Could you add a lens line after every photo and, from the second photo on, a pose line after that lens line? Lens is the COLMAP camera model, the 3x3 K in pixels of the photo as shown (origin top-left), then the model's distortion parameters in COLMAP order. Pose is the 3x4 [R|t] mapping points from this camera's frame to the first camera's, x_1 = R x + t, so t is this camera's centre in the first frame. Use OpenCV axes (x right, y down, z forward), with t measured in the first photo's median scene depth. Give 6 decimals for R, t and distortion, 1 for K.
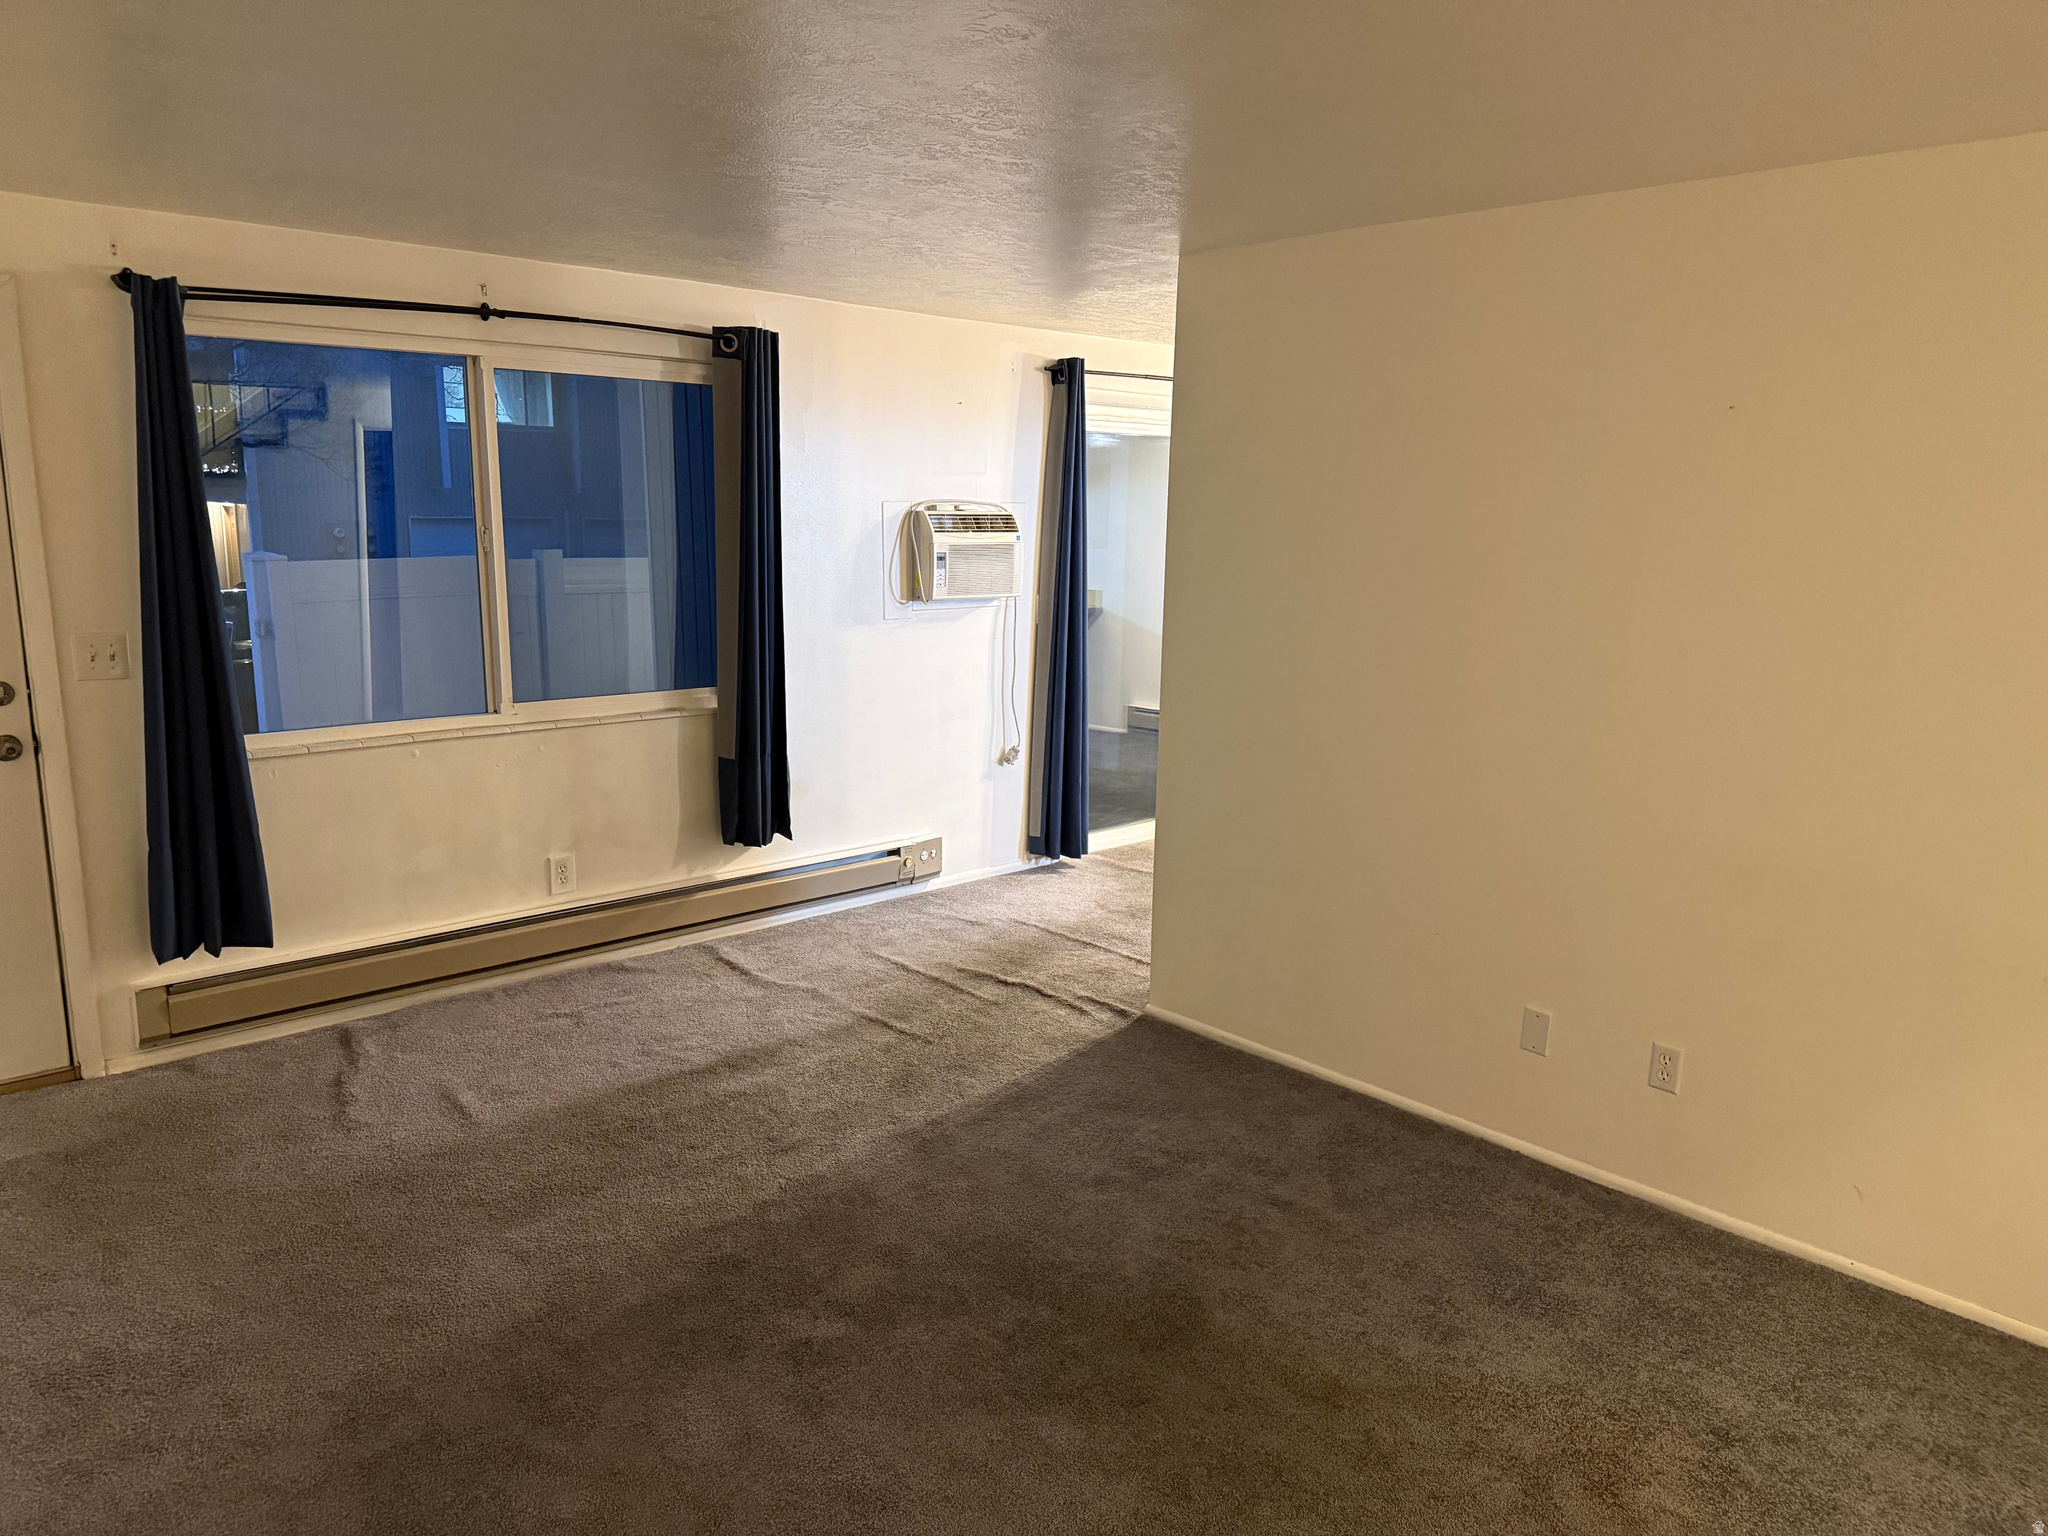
lens RADIAL K [[1409.5, 0, 1024.0], [0, 1409.5, 768.0], [0, 0, 1]] dist [0.080010, -0.072374]
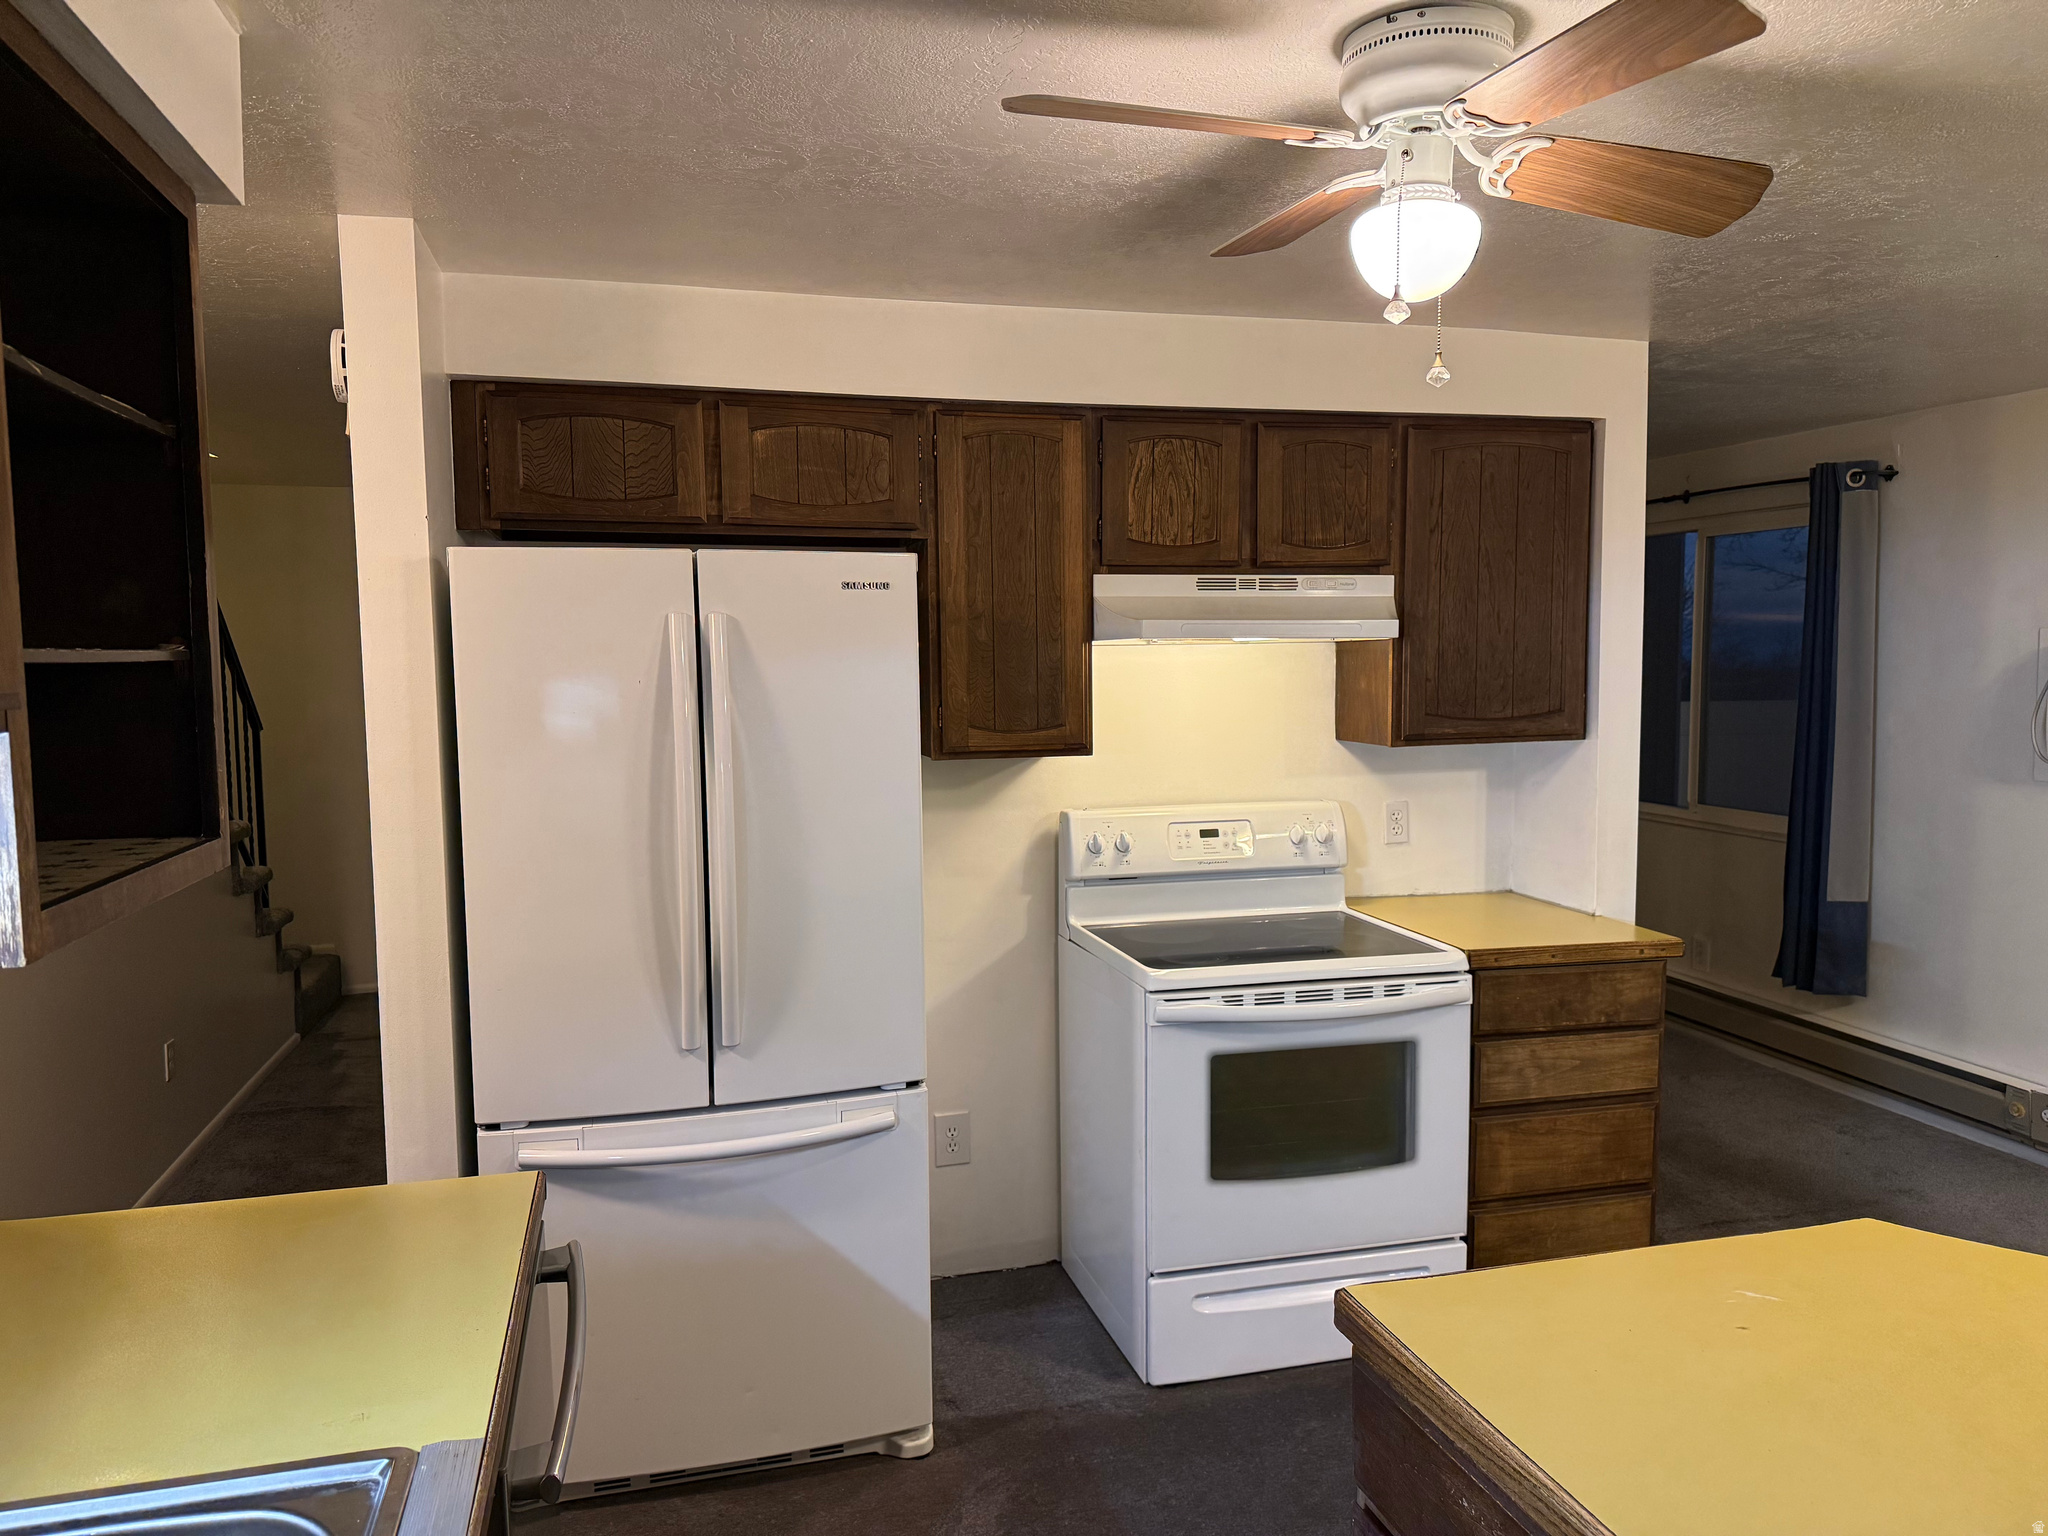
lens RADIAL K [[1409.5, 0, 1024.0], [0, 1409.5, 768.0], [0, 0, 1]] dist [0.080010, -0.072374]
pose [[-0.453218, 0.054751, -0.889717, 0.935371], [-0.177316, 0.972628, 0.150178, -0.147452], [0.873586, 0.225825, -0.431105, 0.958077]]
